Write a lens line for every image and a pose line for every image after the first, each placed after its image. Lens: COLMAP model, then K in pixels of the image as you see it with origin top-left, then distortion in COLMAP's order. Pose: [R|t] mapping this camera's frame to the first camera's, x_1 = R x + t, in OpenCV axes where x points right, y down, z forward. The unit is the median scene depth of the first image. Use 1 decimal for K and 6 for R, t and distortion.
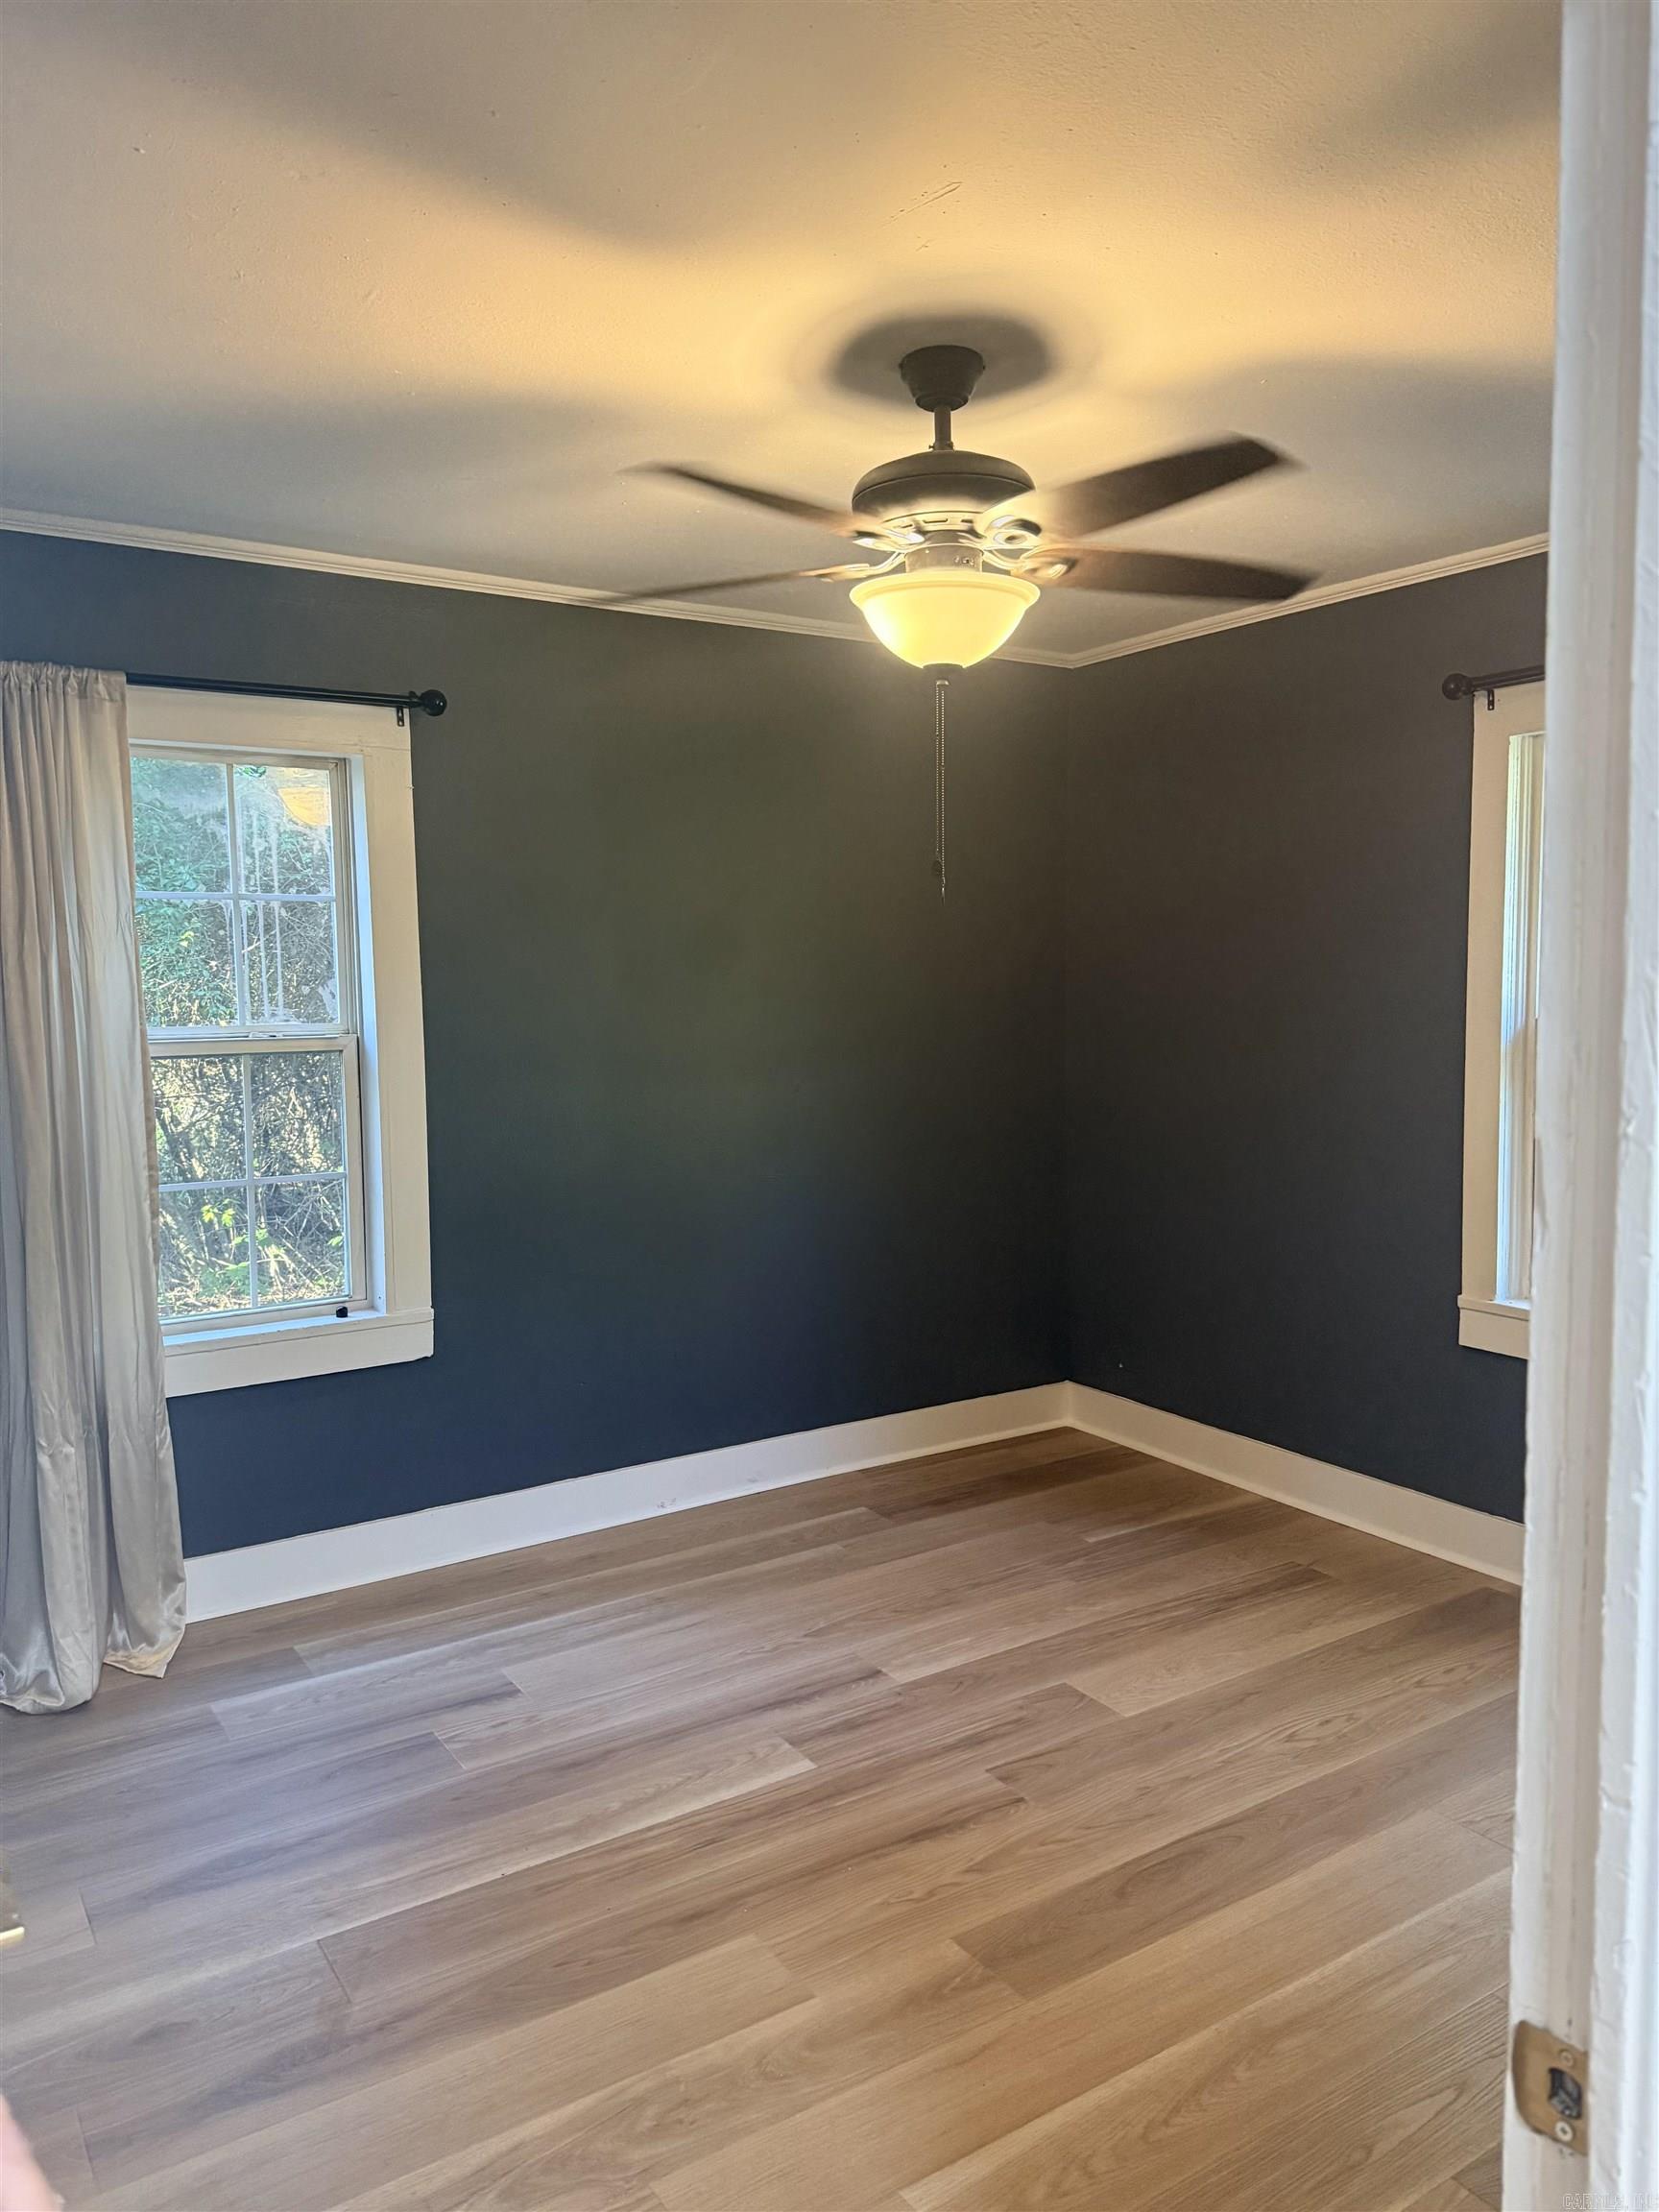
lens RADIAL K [[1565.9, 0, 829.5], [0, 1565.9, 1106.0], [0, 0, 1]] dist [0.049430, -0.001761]
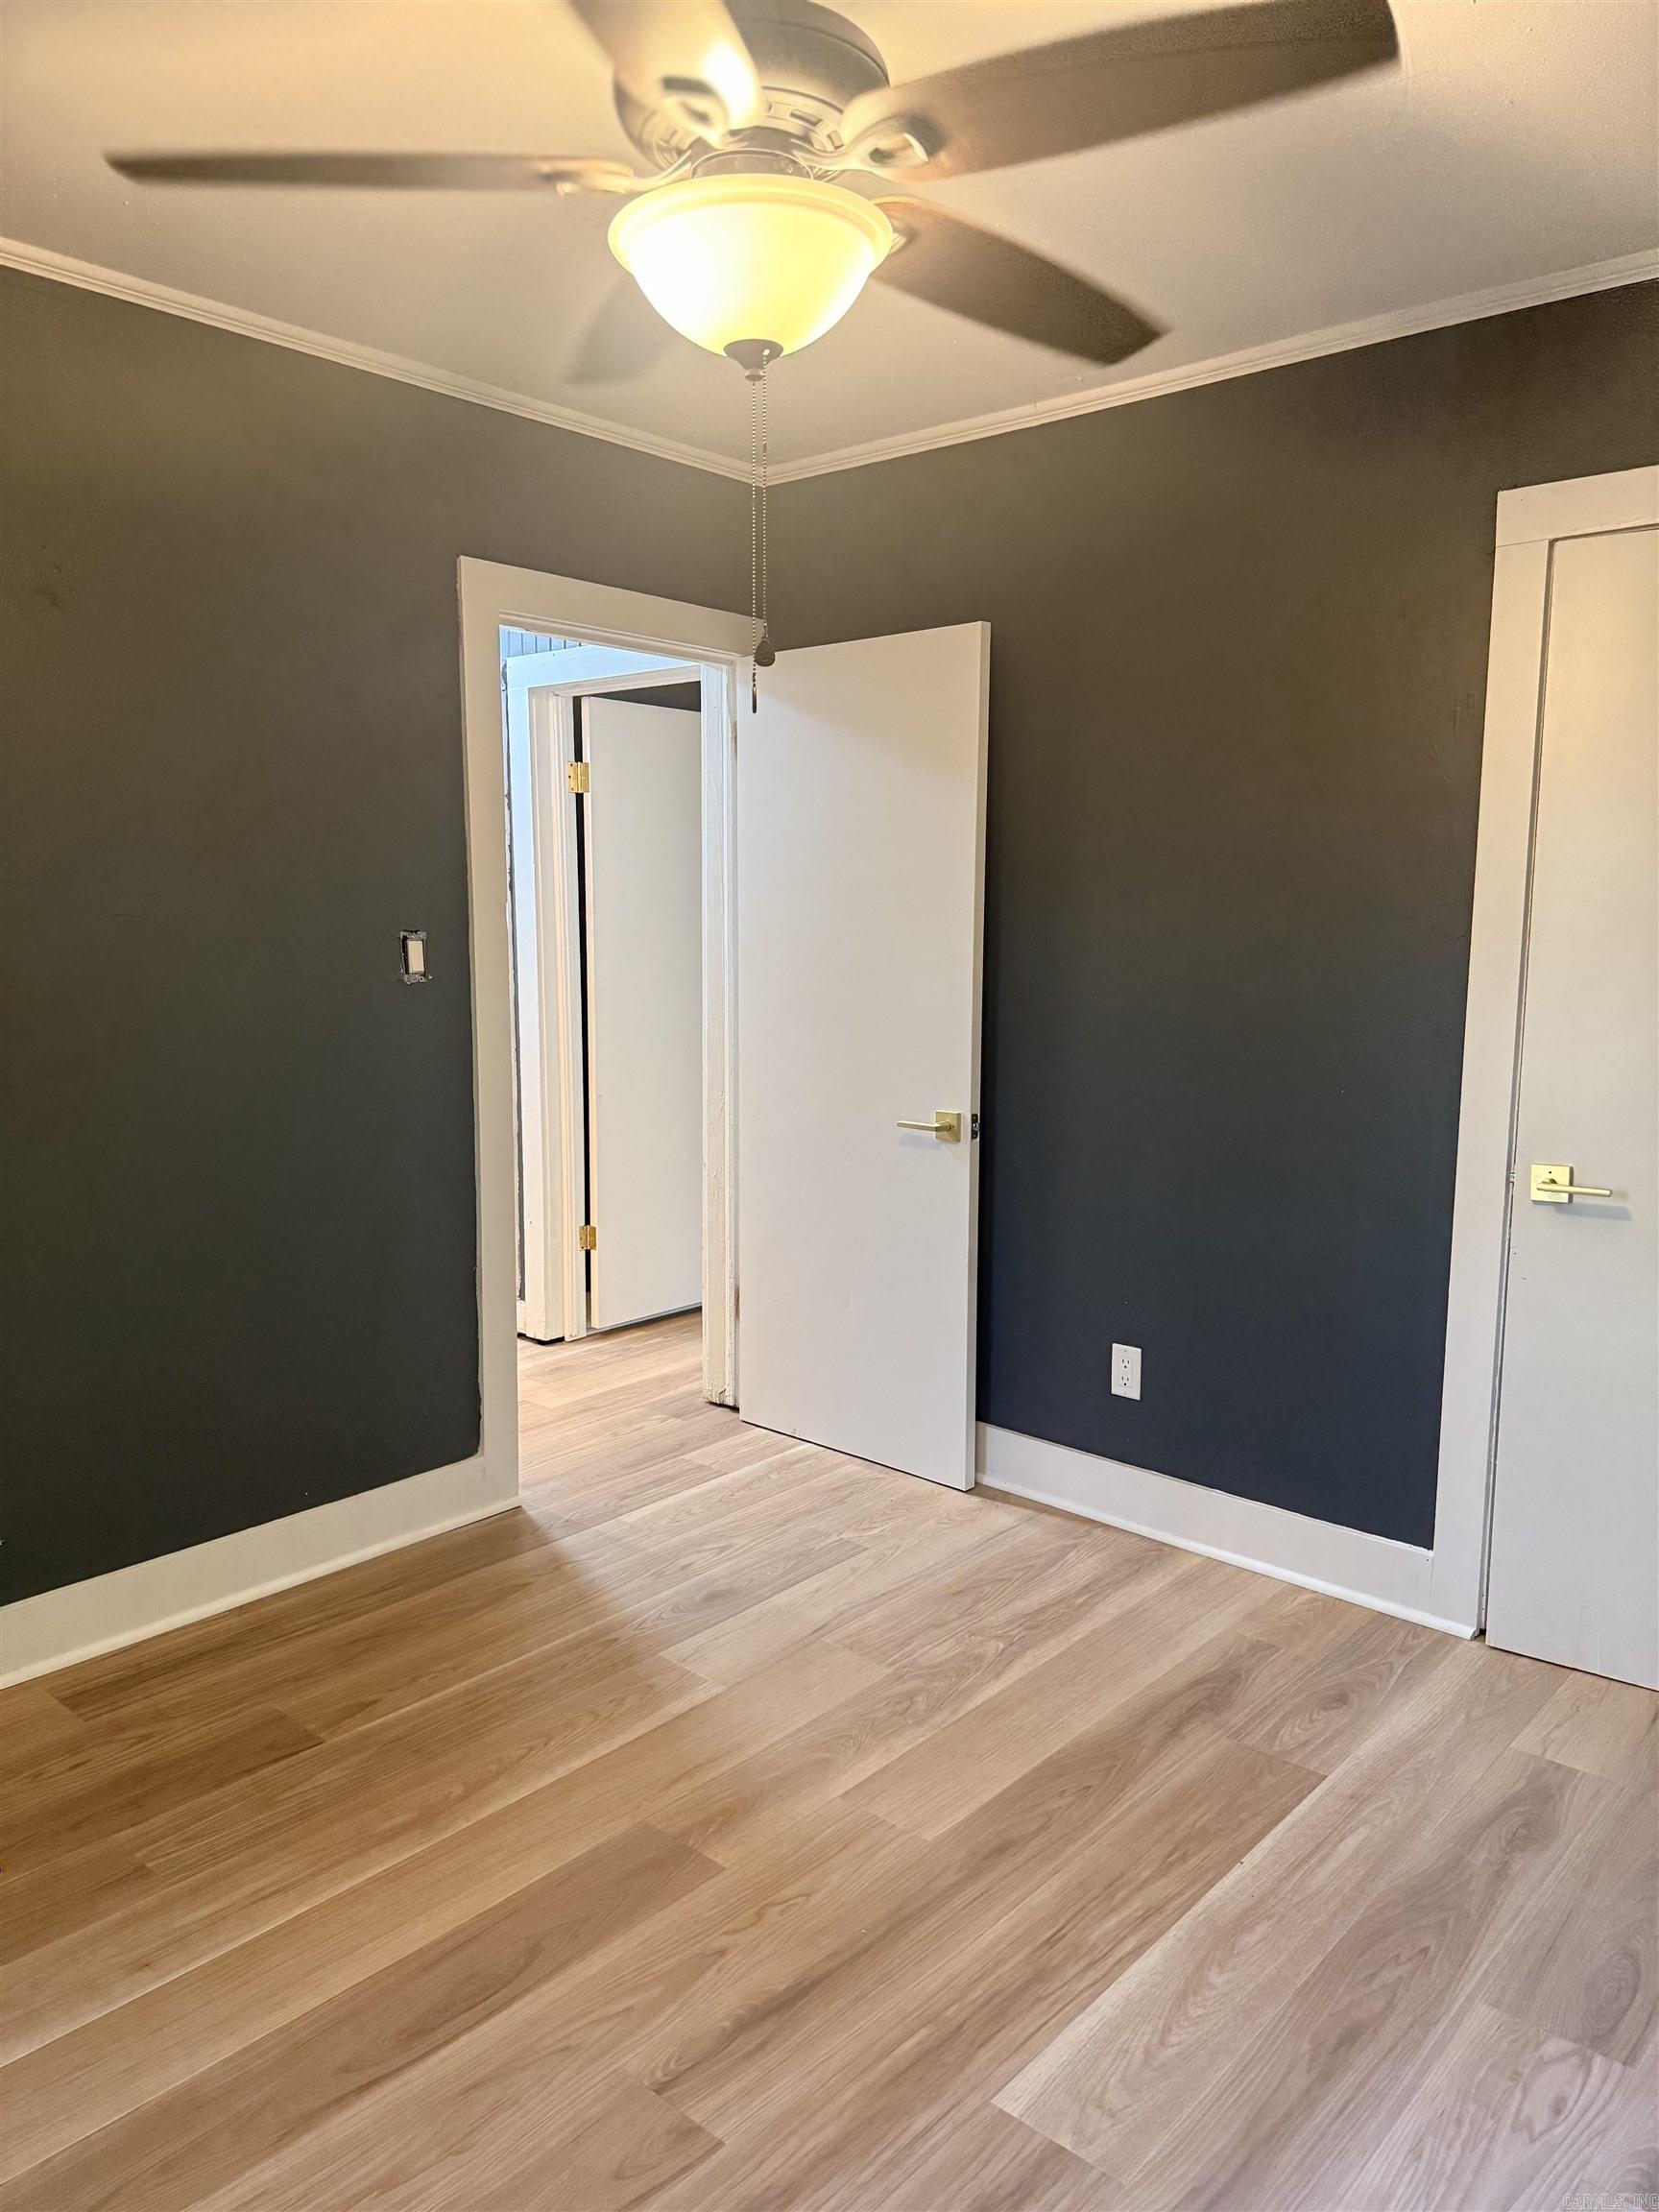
lens RADIAL K [[1565.9, 0, 829.5], [0, 1565.9, 1106.0], [0, 0, 1]] dist [0.049430, -0.001761]
pose [[-0.964123, 0.041134, -0.262249, 0.235839], [-0.017814, 0.975669, 0.218524, -0.117113], [0.264857, 0.215355, -0.939932, 1.736922]]
